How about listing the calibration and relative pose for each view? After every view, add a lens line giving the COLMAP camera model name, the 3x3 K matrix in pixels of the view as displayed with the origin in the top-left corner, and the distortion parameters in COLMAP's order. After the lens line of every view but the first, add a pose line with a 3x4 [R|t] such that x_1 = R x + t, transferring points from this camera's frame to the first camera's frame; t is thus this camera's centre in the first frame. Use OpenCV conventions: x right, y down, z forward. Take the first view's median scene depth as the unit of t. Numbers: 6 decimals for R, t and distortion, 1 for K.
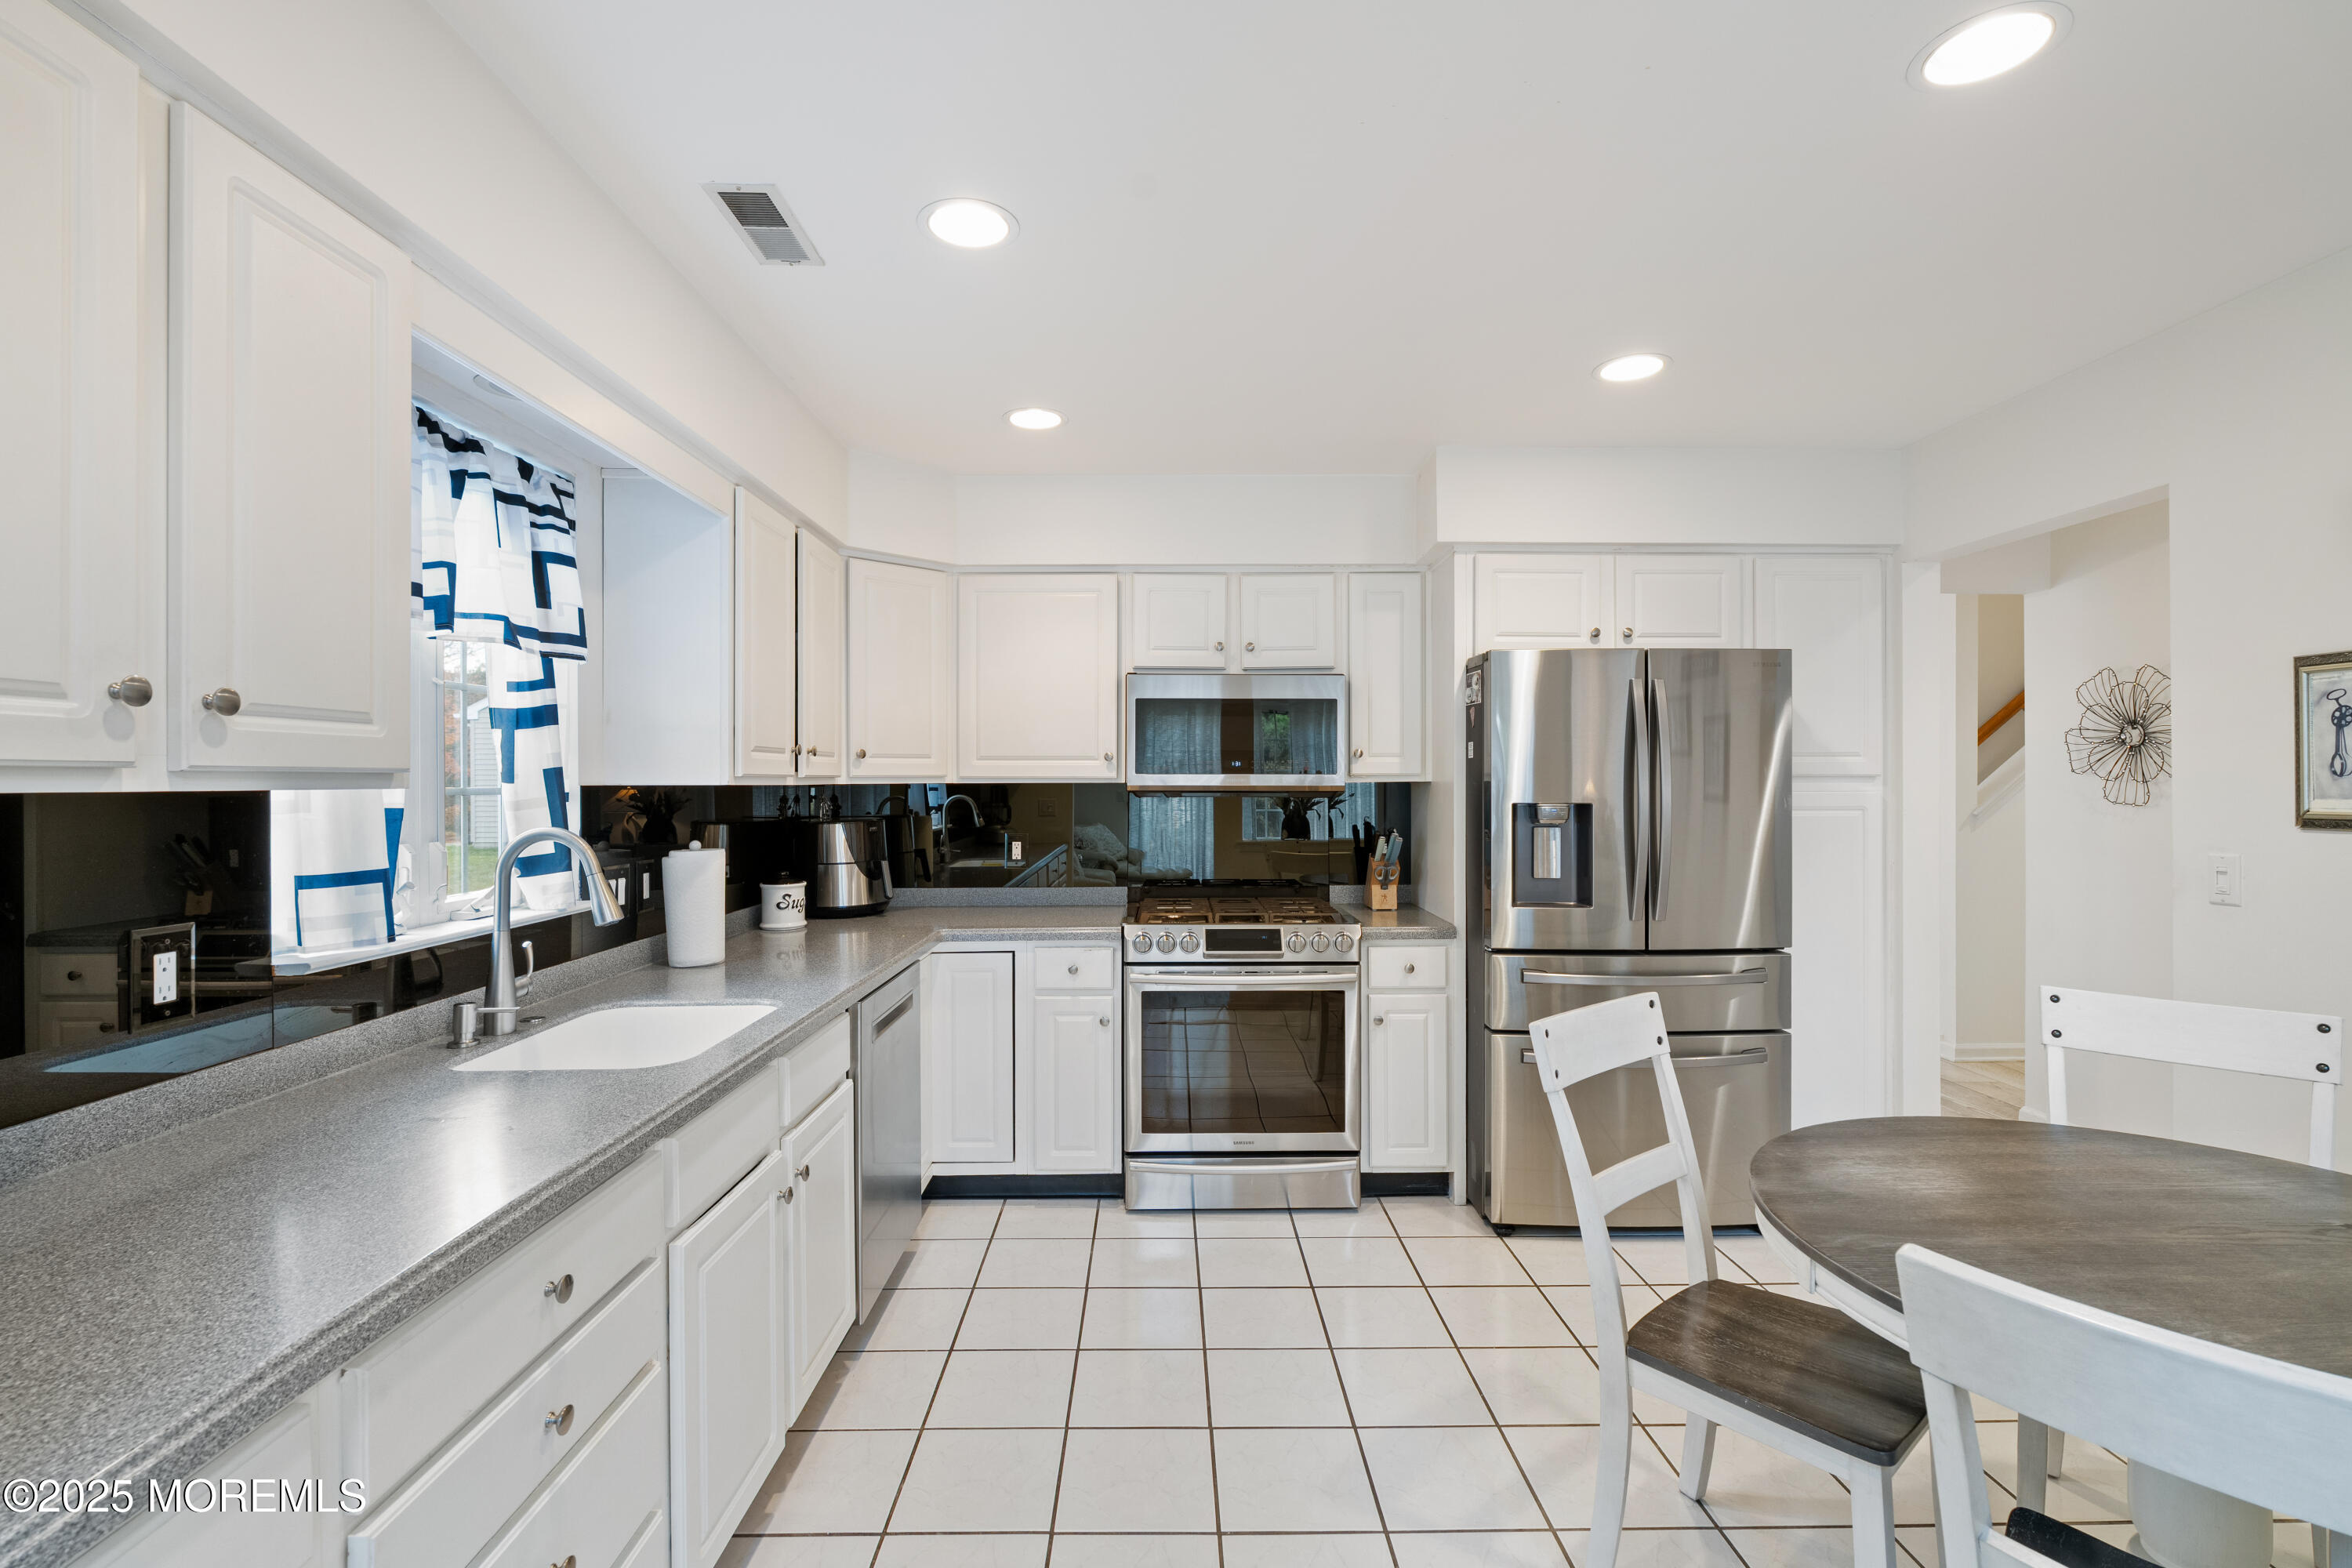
lens RADIAL K [[1042.6, 0, 1172.7], [0, 1042.6, 779.6], [0, 0, 1]] dist [-0.003543, 0.000138]
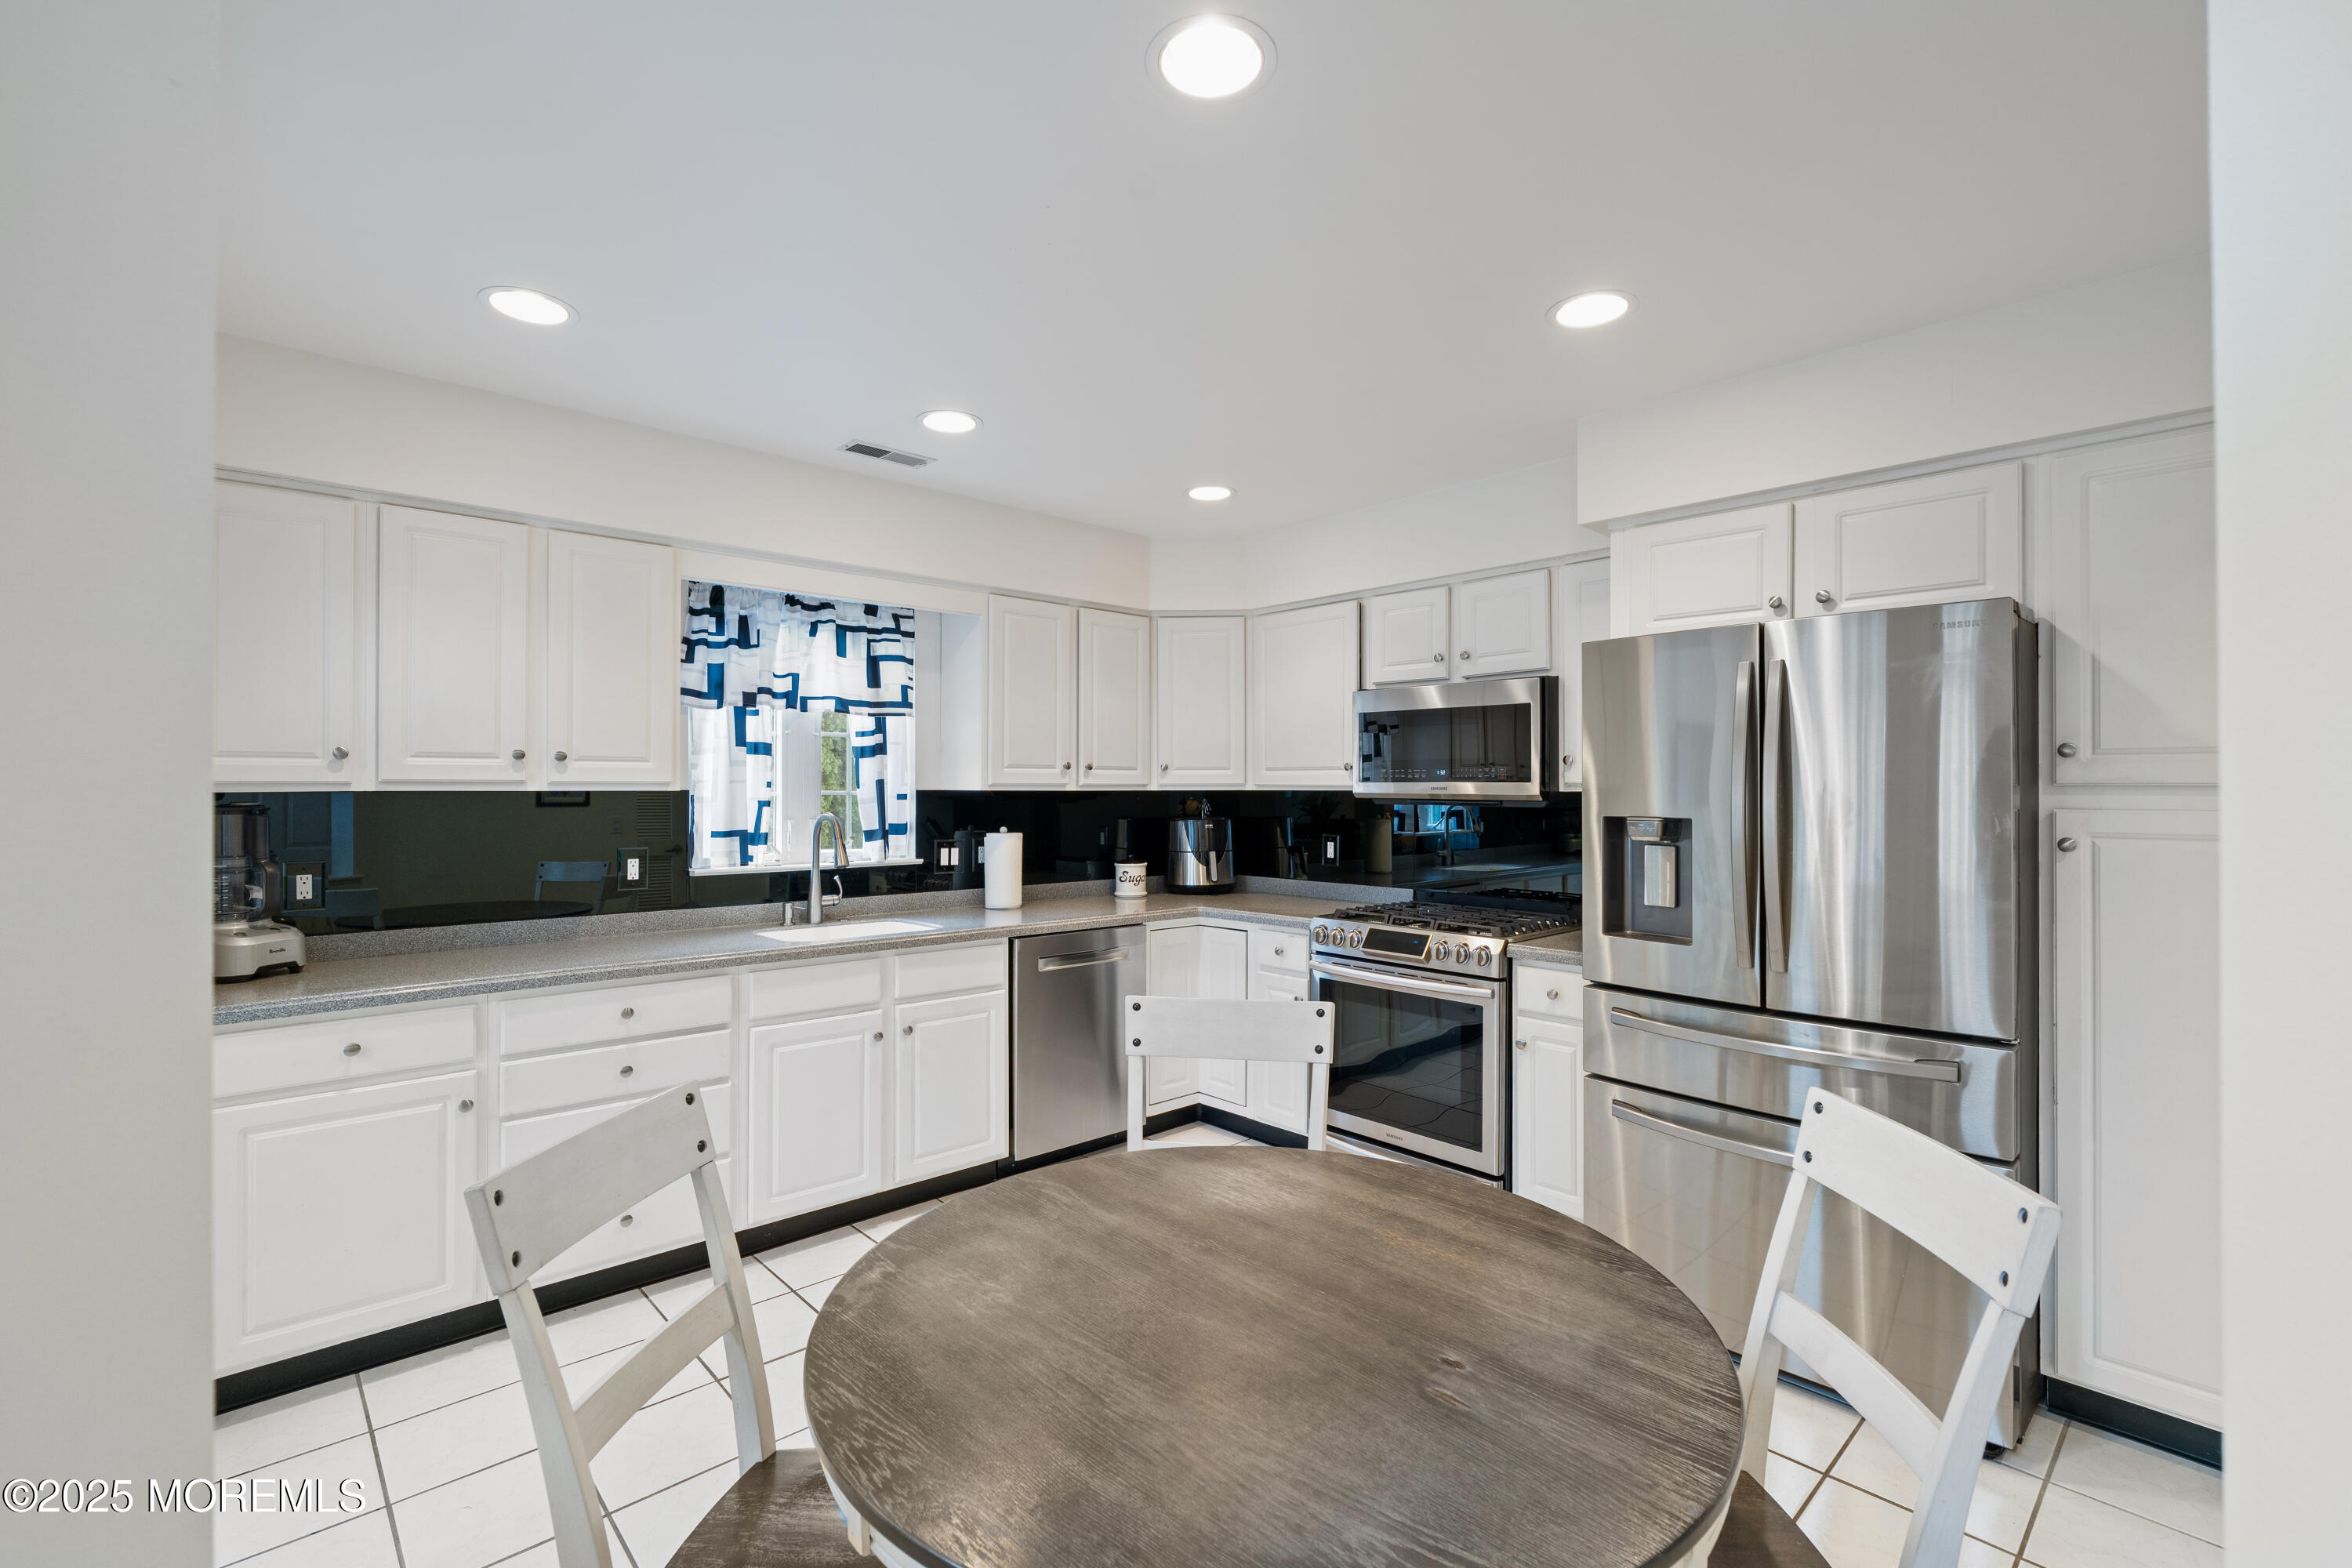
lens RADIAL K [[1042.6, 0, 1172.7], [0, 1042.6, 779.6], [0, 0, 1]] dist [-0.003543, 0.000138]
pose [[0.668908, -0.002224, -0.743342, 0.992079], [-0.002075, 0.999986, -0.004859, -0.003957], [0.743342, 0.004792, 0.668894, 0.196966]]
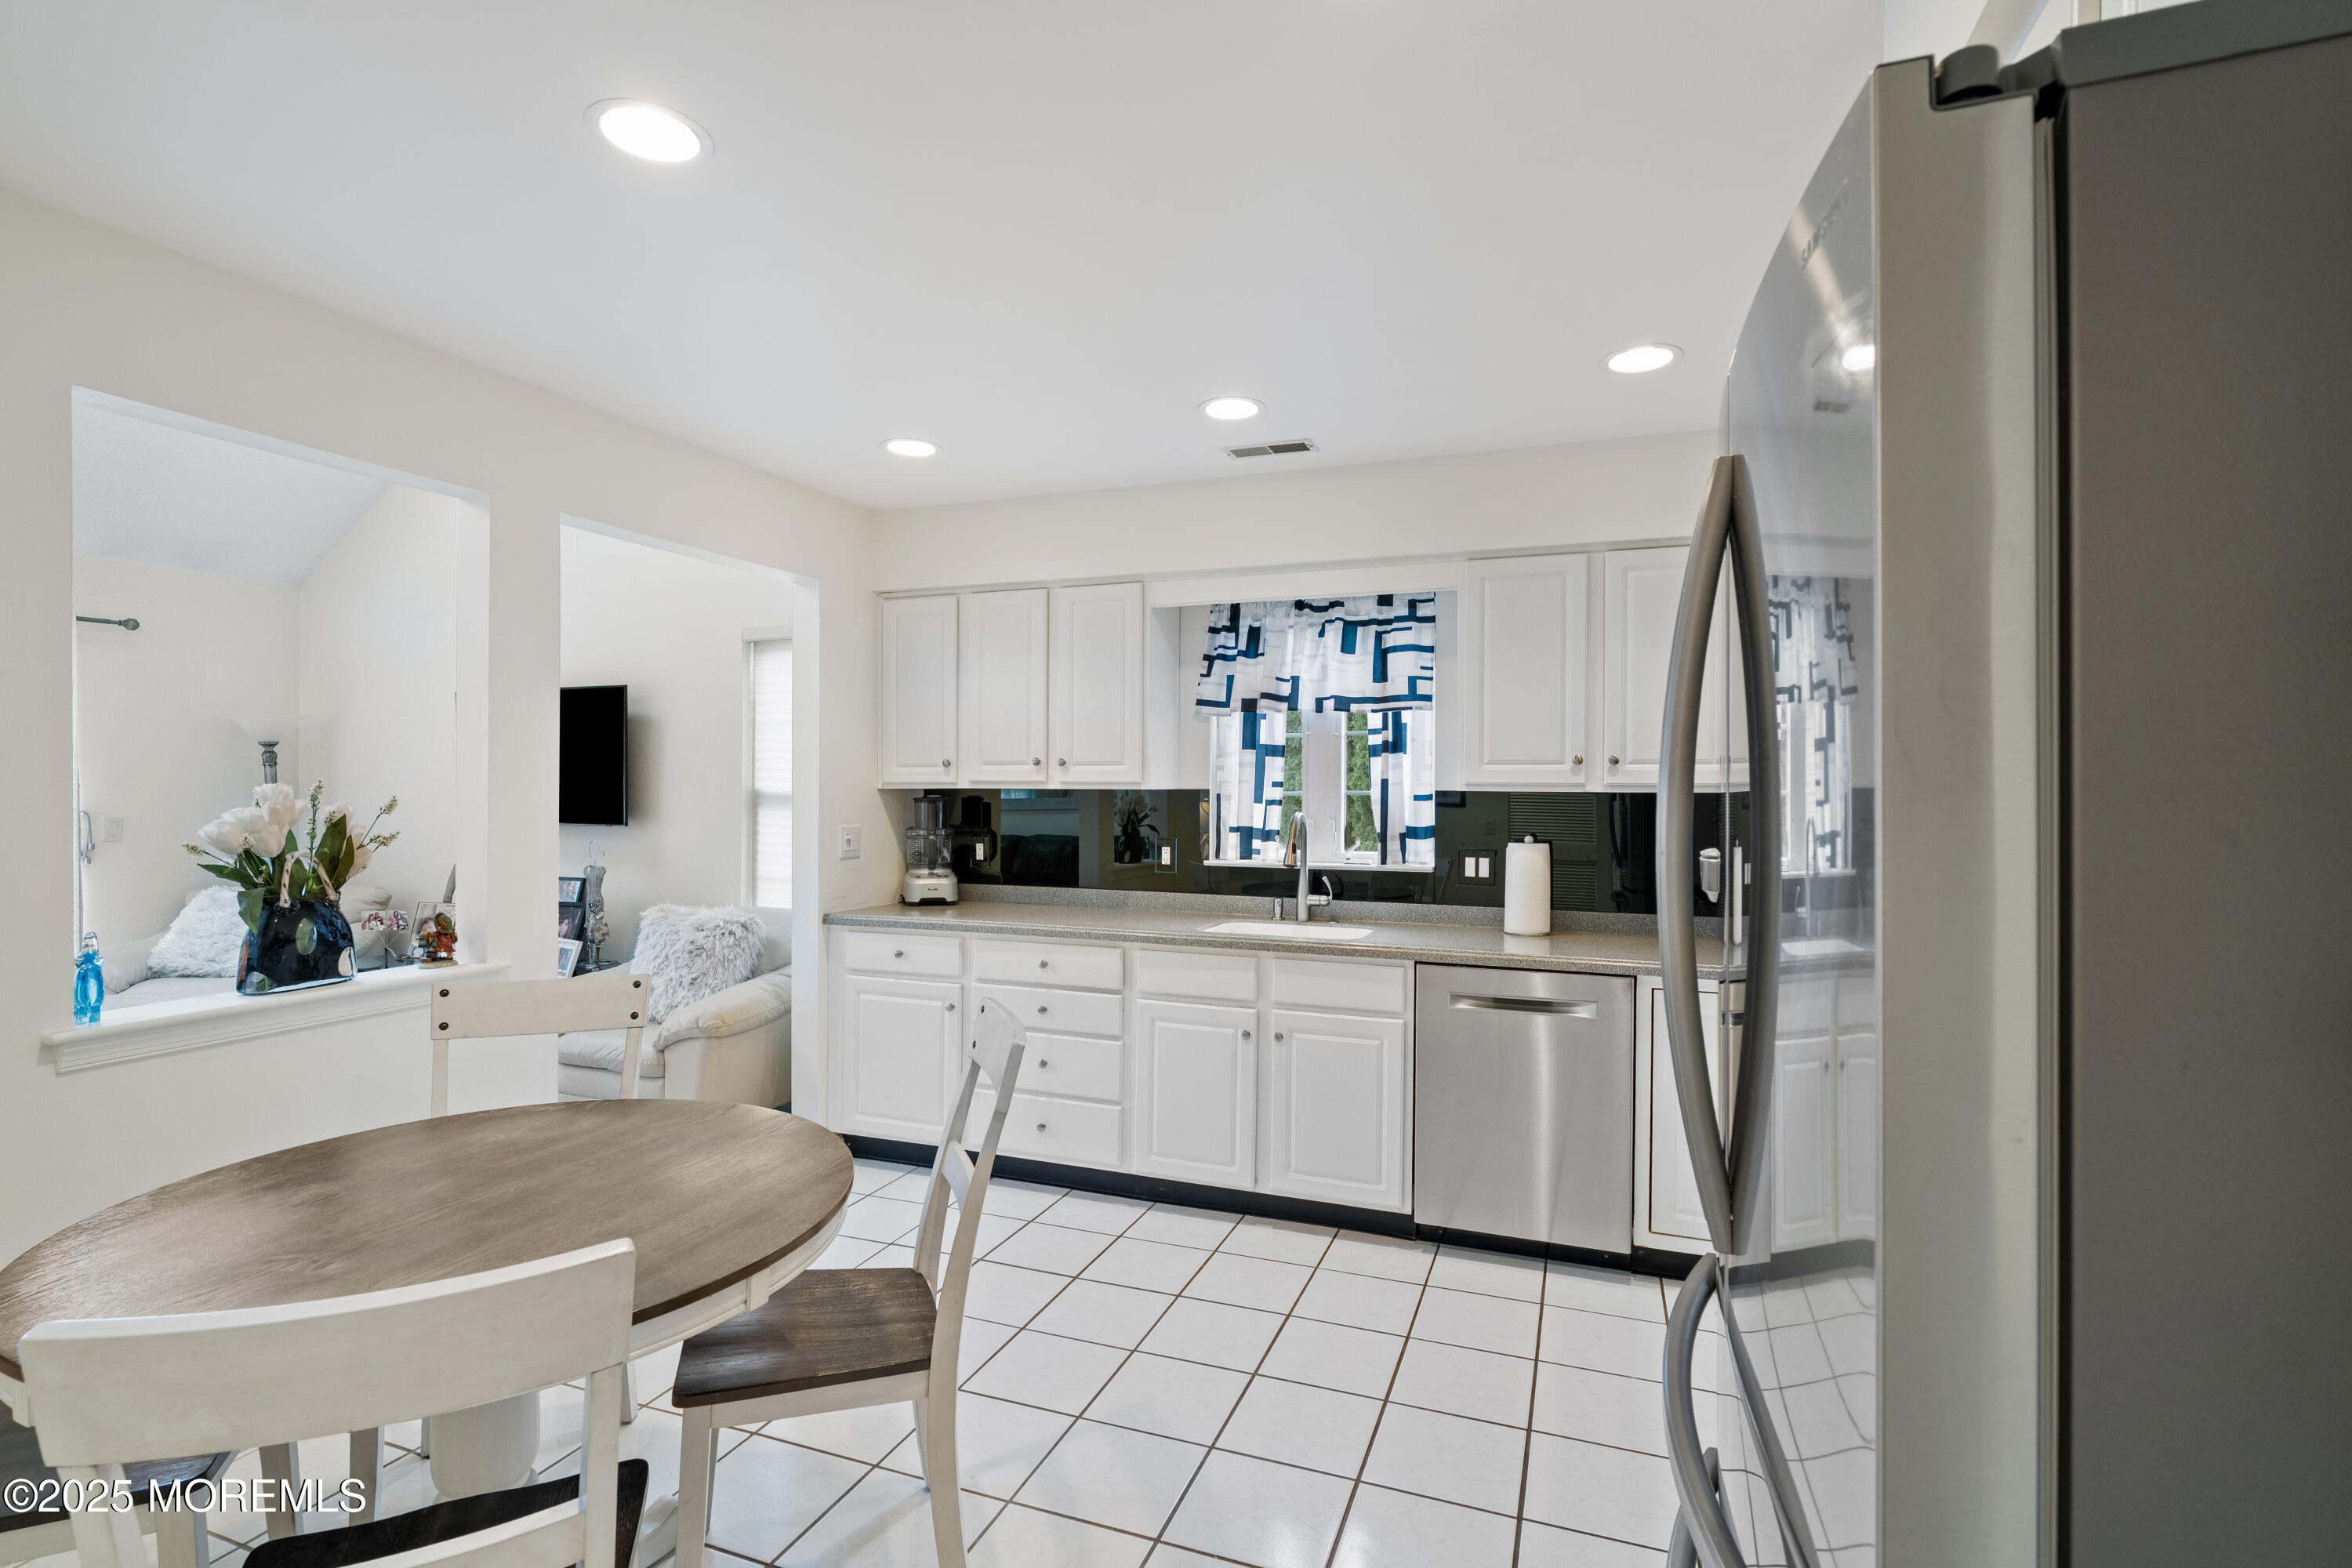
lens RADIAL K [[1109.8, 0, 1176.0], [0, 1109.8, 784.0], [0, 0, 1]] dist [-0.008329, 0.000017]
pose [[-0.366012, -0.002926, -0.930606, 1.111876], [-0.003306, 0.999993, -0.001844, 0.000445], [0.930604, 0.002402, -0.366019, 1.295336]]
